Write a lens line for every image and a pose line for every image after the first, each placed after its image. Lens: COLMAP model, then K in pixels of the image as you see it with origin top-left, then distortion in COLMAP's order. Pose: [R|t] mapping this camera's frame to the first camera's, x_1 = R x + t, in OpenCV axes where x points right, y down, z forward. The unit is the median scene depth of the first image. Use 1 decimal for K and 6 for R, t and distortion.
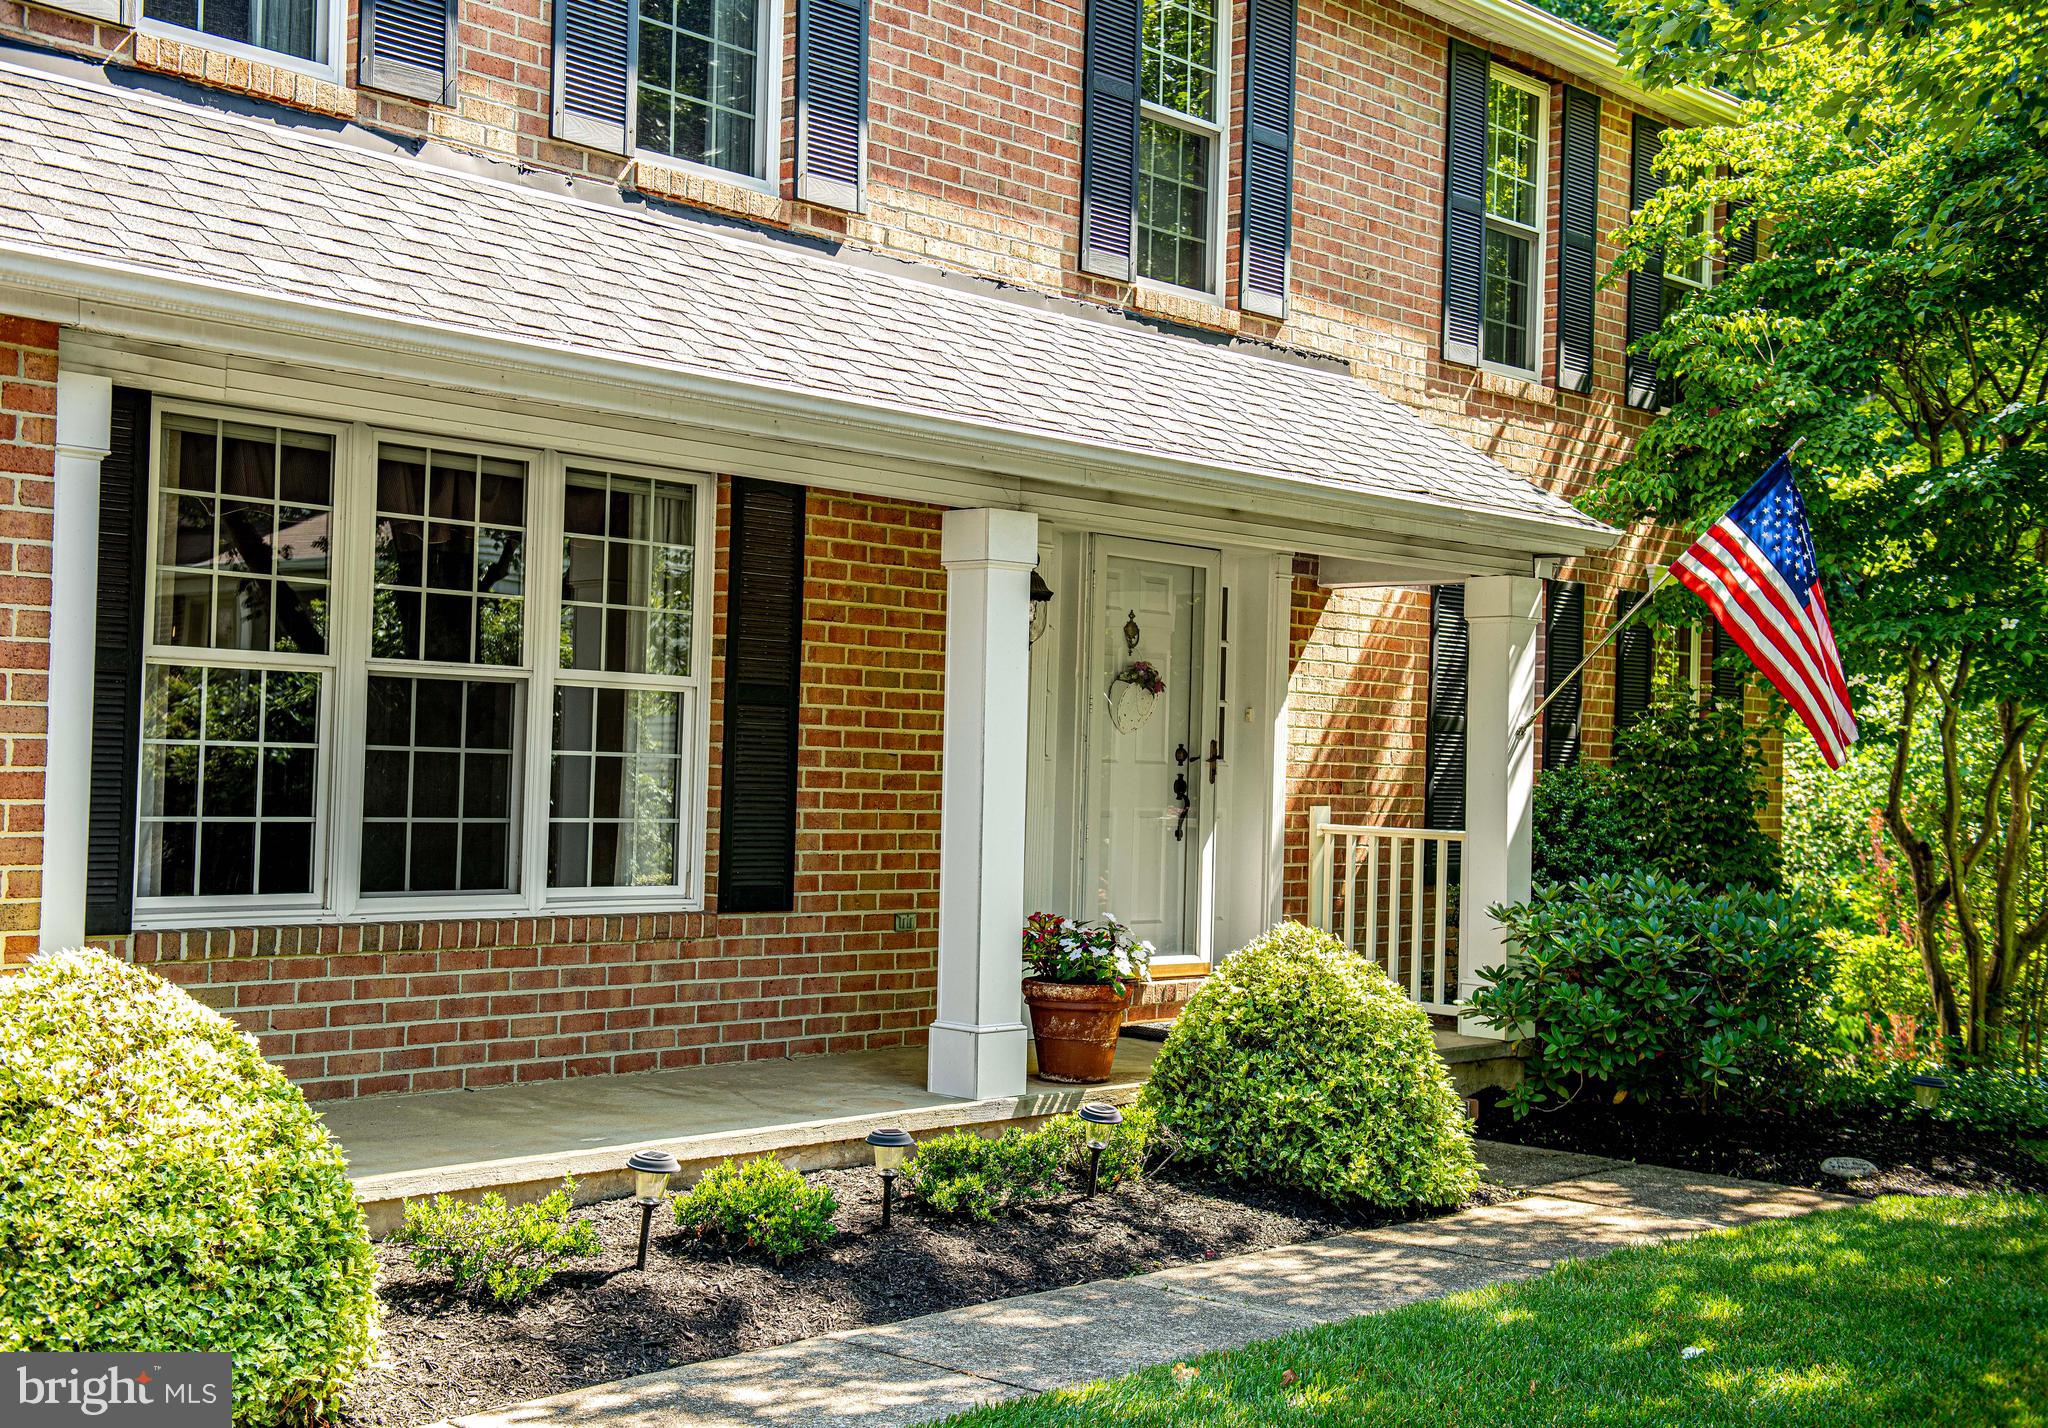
lens RADIAL K [[2493.0, 0, 1024.0], [0, 2493.0, 714.0], [0, 0, 1]] dist [0.063812, 0.010516]
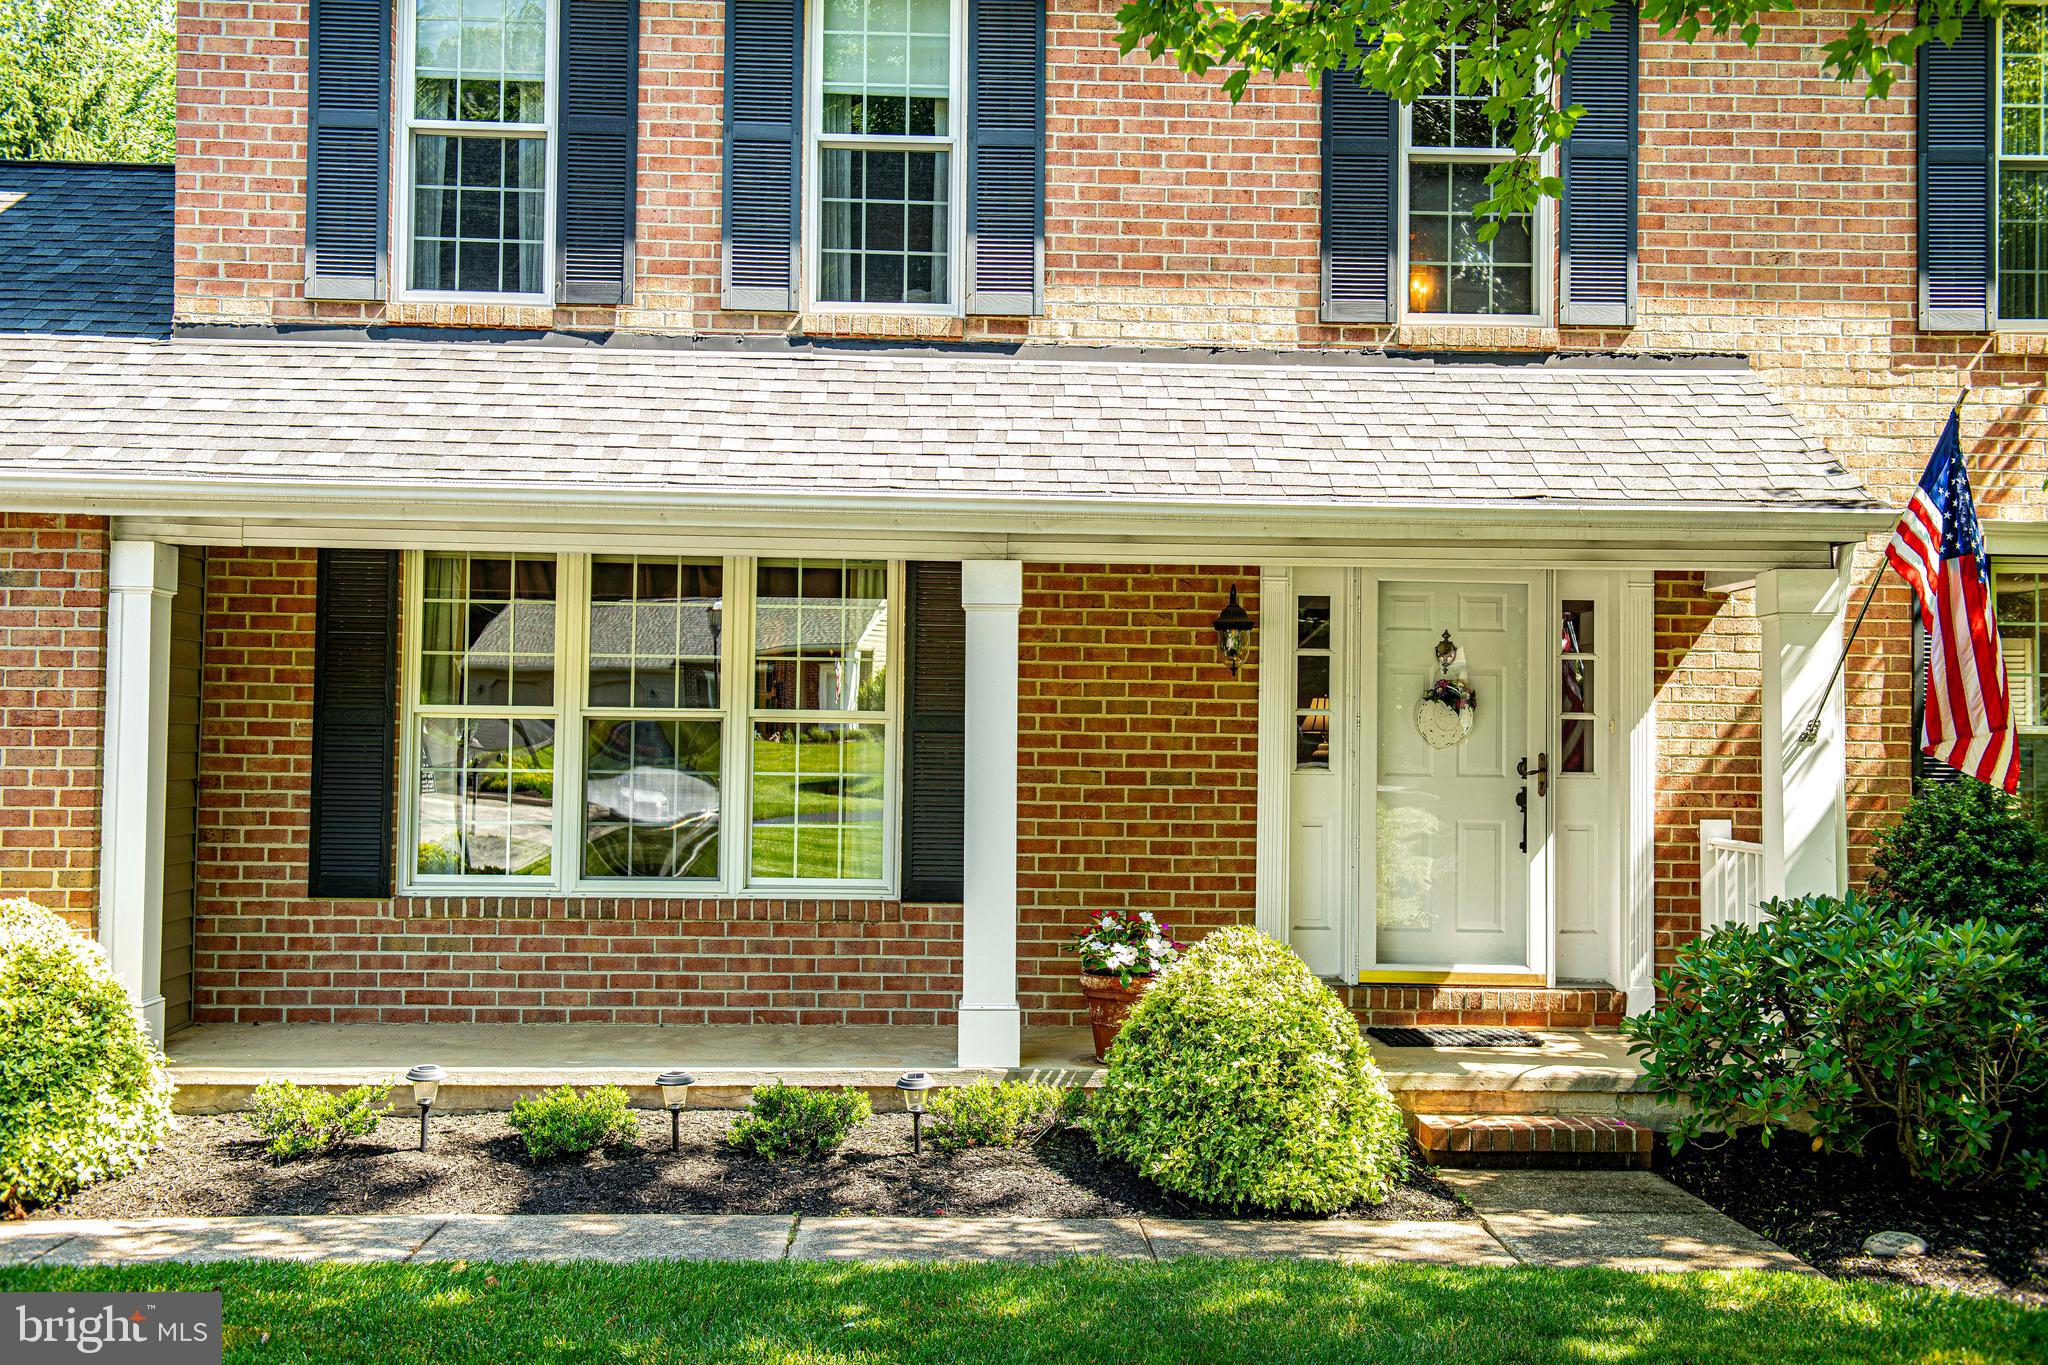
lens RADIAL K [[2180.2, 0, 1024.0], [0, 2180.2, 682.5], [0, 0, 1]] dist [0.045207, 0.021068]
pose [[0.706126, -0.043734, -0.706734, 0.678014], [0.021735, 0.998959, -0.040102, 0.015668], [0.707753, 0.012956, 0.706342, 0.276266]]
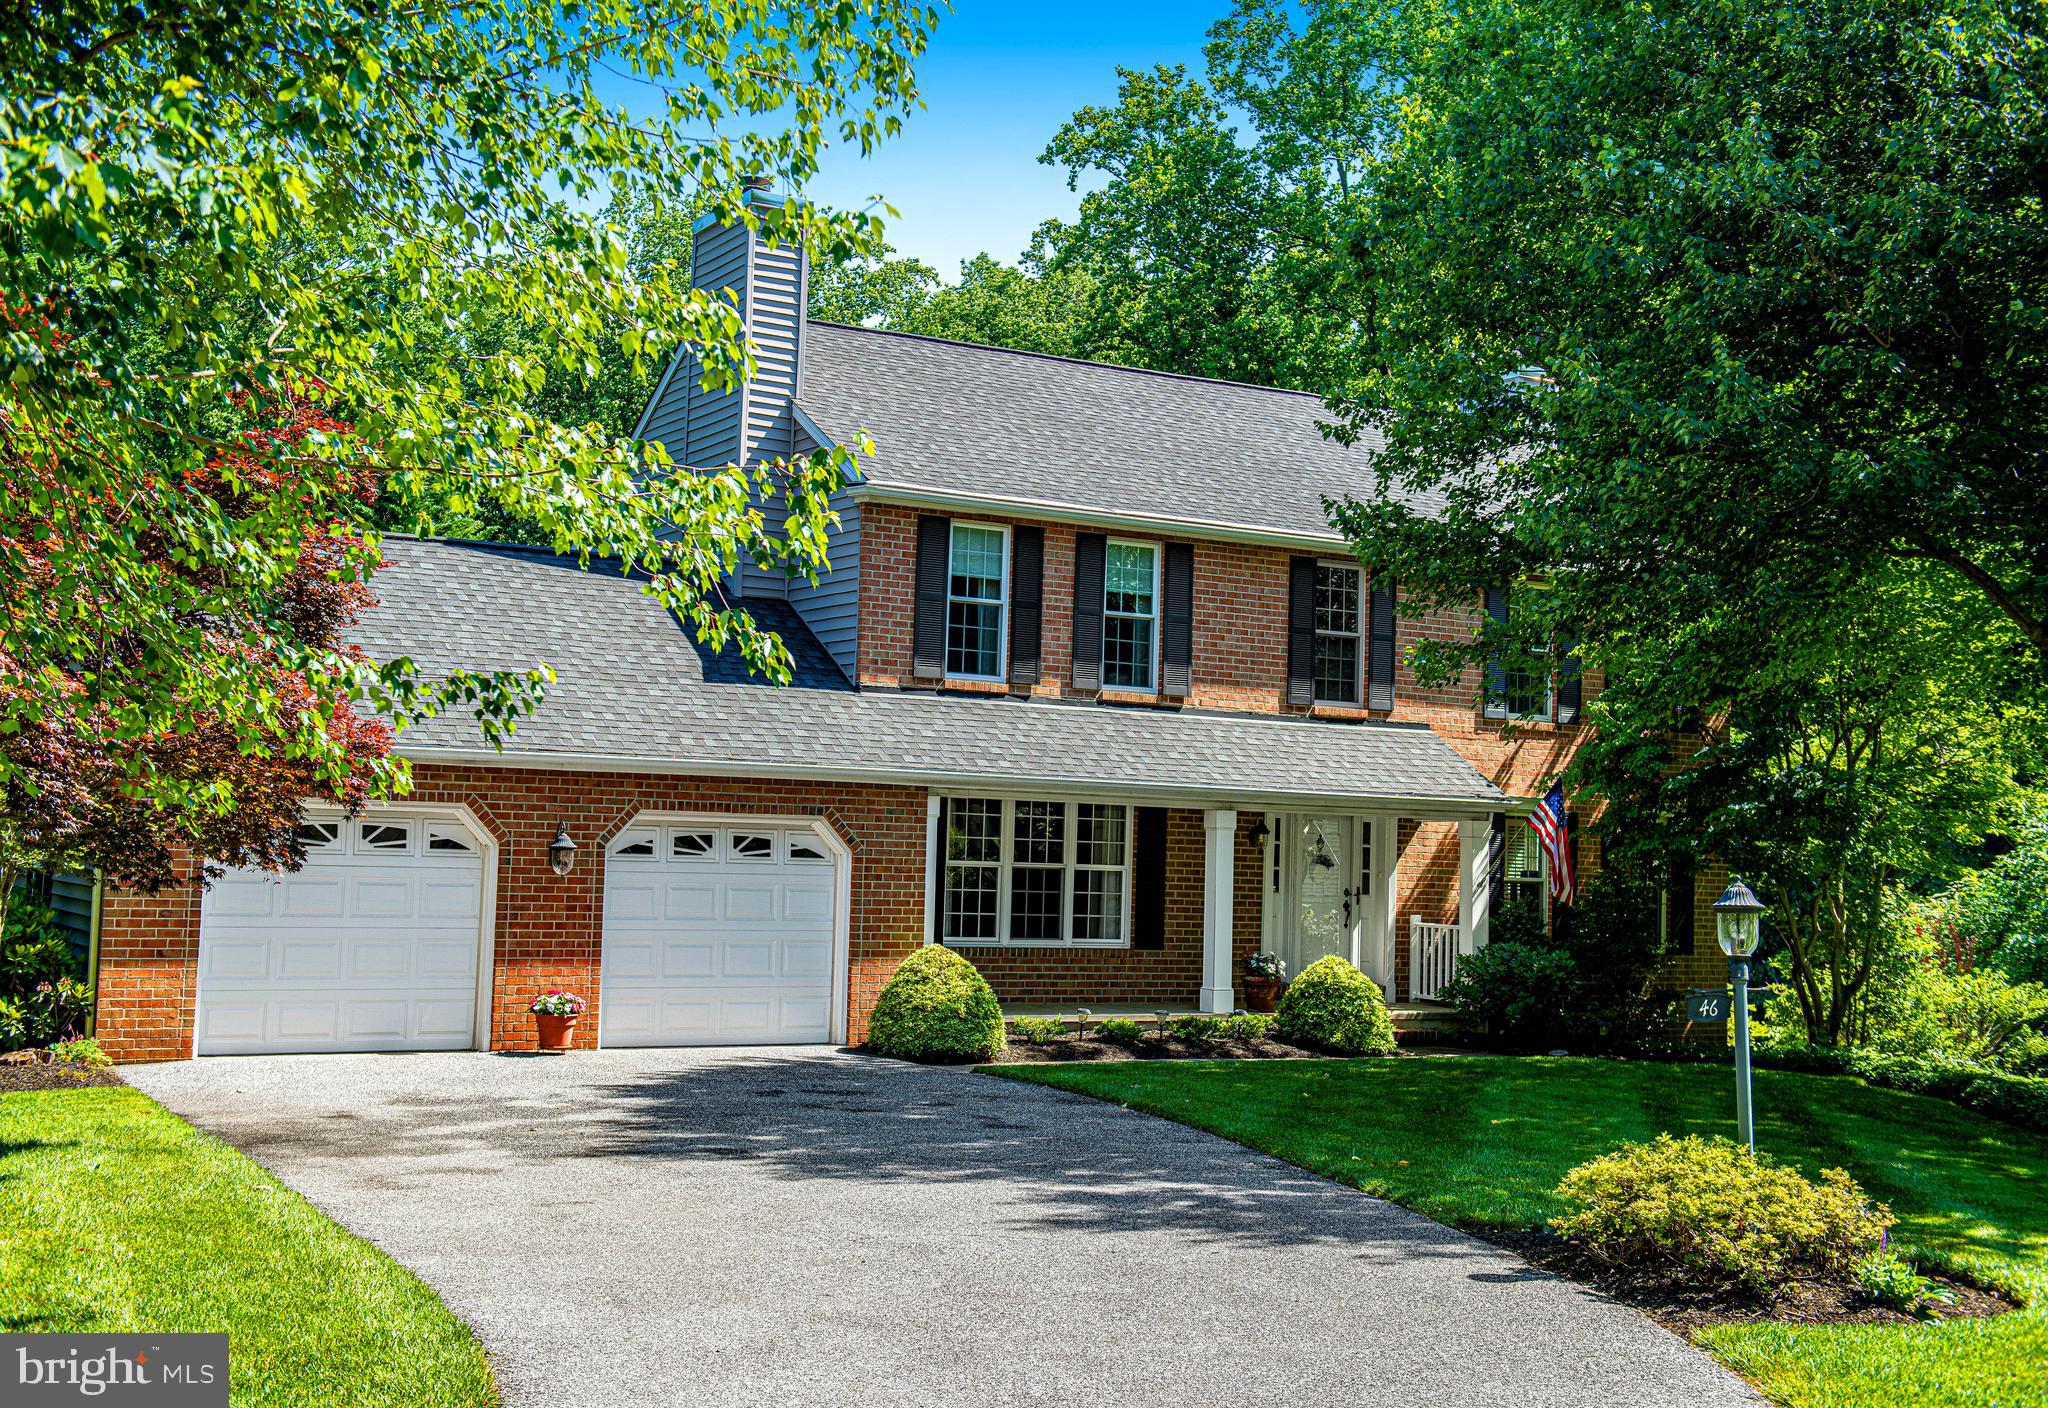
lens RADIAL K [[2540.2, 0, 1024.0], [0, 2540.2, 704.0], [0, 0, 1]] dist [0.016837, 0.007555]
pose [[0.955992, -0.015914, -0.292961, 0.601946], [0.001605, 0.998797, -0.049020, -0.056725], [0.293388, 0.046392, 0.954867, -1.788167]]
